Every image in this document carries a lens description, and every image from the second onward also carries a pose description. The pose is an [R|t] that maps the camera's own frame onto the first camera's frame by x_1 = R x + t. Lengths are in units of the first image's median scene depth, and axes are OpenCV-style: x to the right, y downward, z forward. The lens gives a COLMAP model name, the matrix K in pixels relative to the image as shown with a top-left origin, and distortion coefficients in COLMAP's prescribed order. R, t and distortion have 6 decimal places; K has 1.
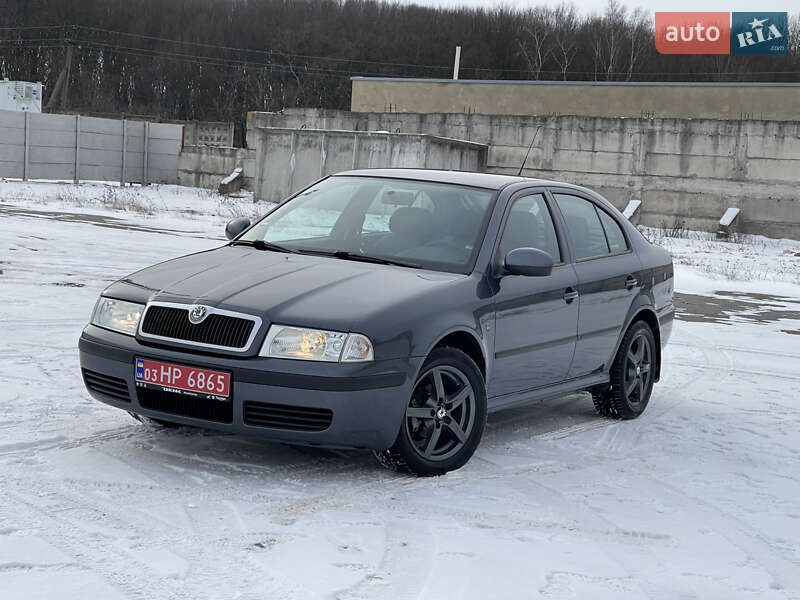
lens RADIAL K [[1478.3, 0, 383.7], [0, 1478.3, 296.2], [0, 0, 1]] dist [0.231143, 0.074067]
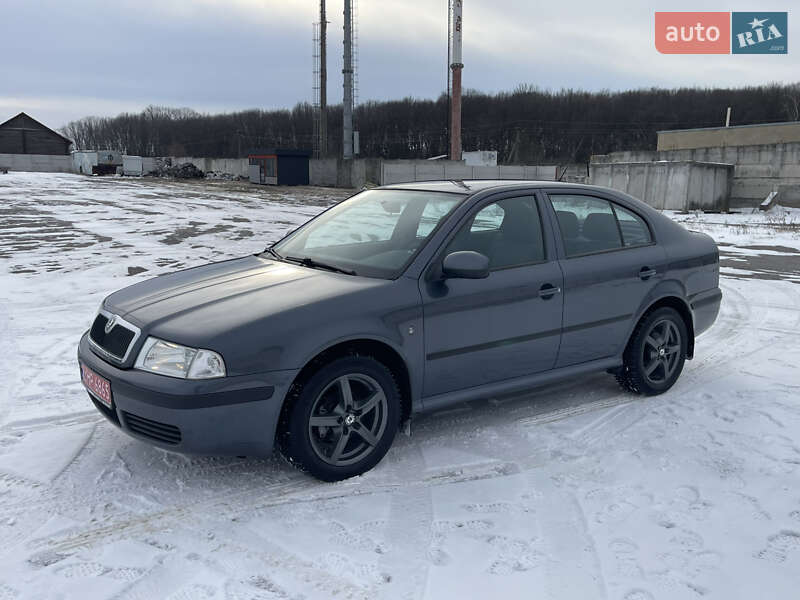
lens RADIAL K [[734.2, 0, 391.7], [0, 734.2, 307.9], [0, 0, 1]] dist [0.052404, -0.018782]
pose [[0.920866, 0.008965, -0.389776, 0.227348], [0.018035, 0.997686, 0.065557, -0.025729], [0.389462, -0.067399, 0.918573, 0.477252]]
